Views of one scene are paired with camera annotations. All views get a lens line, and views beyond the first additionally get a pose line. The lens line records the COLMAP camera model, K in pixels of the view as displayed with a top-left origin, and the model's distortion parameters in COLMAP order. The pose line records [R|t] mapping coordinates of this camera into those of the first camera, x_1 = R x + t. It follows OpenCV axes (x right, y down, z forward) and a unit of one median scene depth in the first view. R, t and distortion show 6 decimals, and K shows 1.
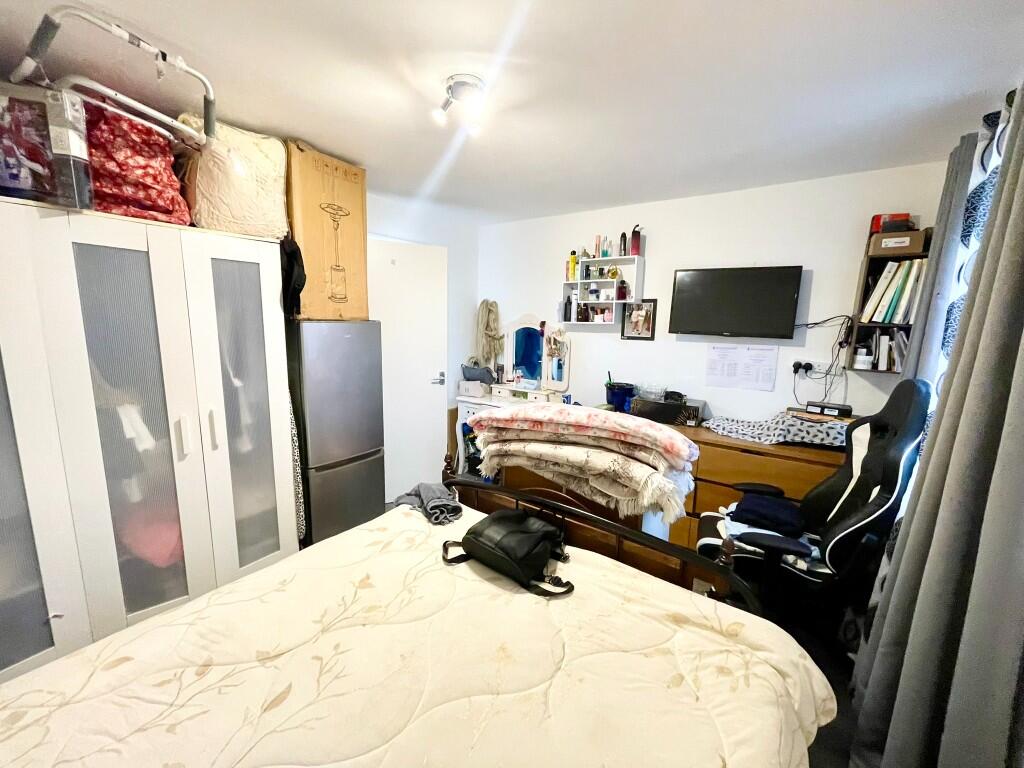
lens RADIAL K [[411.3, 0, 513.3], [0, 411.3, 386.9], [0, 0, 1]] dist [0.000364, 0.000187]
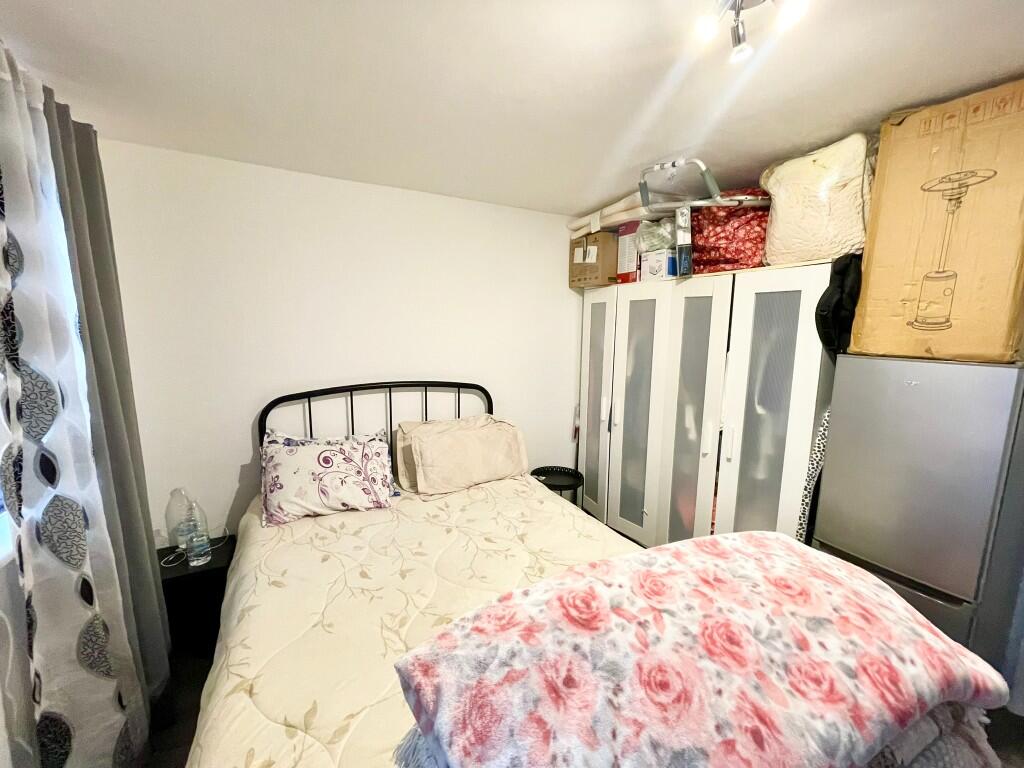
lens RADIAL K [[411.3, 0, 512.8], [0, 411.3, 388.2], [0, 0, 1]] dist [0.000364, 0.000187]
pose [[-0.442494, 0.104910, -0.890614, 0.594487], [-0.174703, 0.964021, 0.200357, -0.187198], [0.879590, 0.244250, -0.408245, 1.002864]]
